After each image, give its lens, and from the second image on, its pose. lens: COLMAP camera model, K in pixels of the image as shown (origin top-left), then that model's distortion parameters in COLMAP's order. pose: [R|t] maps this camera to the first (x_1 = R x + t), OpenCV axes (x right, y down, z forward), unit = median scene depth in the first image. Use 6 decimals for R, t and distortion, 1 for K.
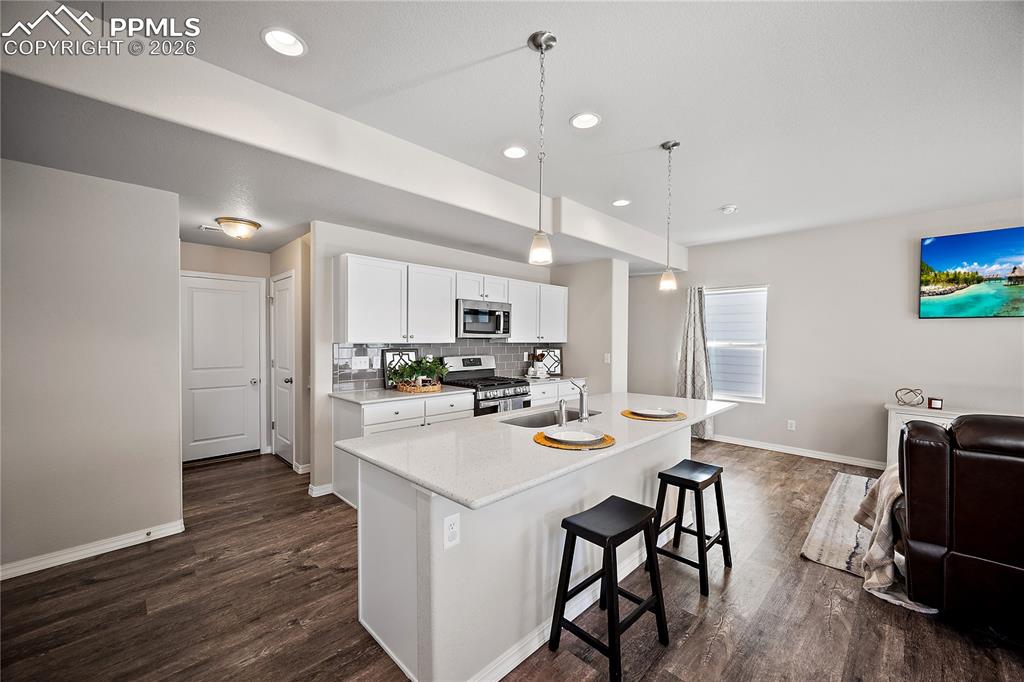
lens RADIAL K [[401.6, 0, 506.0], [0, 401.6, 347.2], [0, 0, 1]] dist [-0.004292, -0.000765]
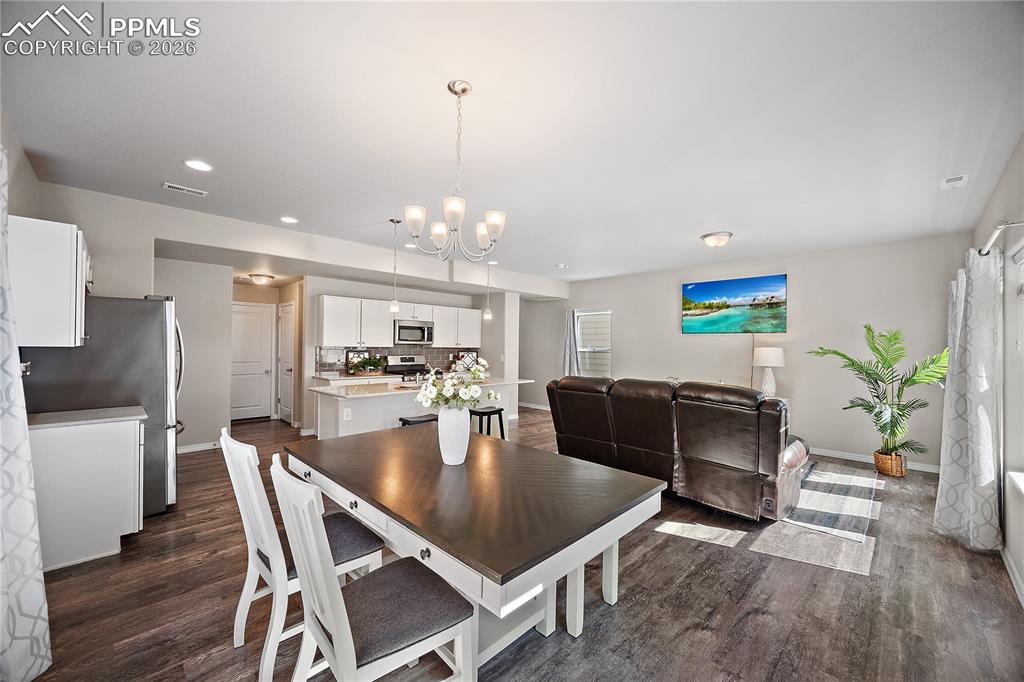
lens RADIAL K [[401.6, 0, 505.4], [0, 401.6, 343.0], [0, 0, 1]] dist [-0.004292, -0.000765]
pose [[0.999969, -0.000437, -0.007913, 0.331633], [0.000184, 0.999488, -0.031997, 0.024797], [0.007923, 0.031995, 0.999457, -0.595055]]
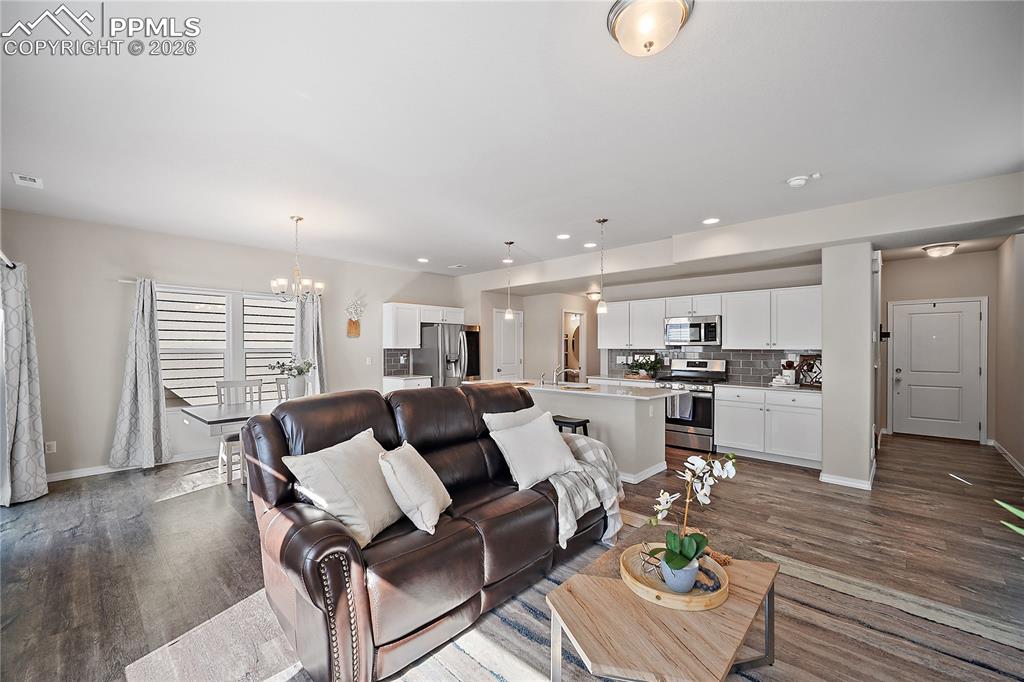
lens RADIAL K [[407.1, 0, 502.5], [0, 407.1, 348.7], [0, 0, 1]] dist [0.000222, 0.000440]
pose [[0.022862, -0.003626, -0.999732, 1.295344], [-0.022730, 0.999733, -0.004146, 0.007661], [0.999480, 0.022819, 0.022773, 0.383308]]
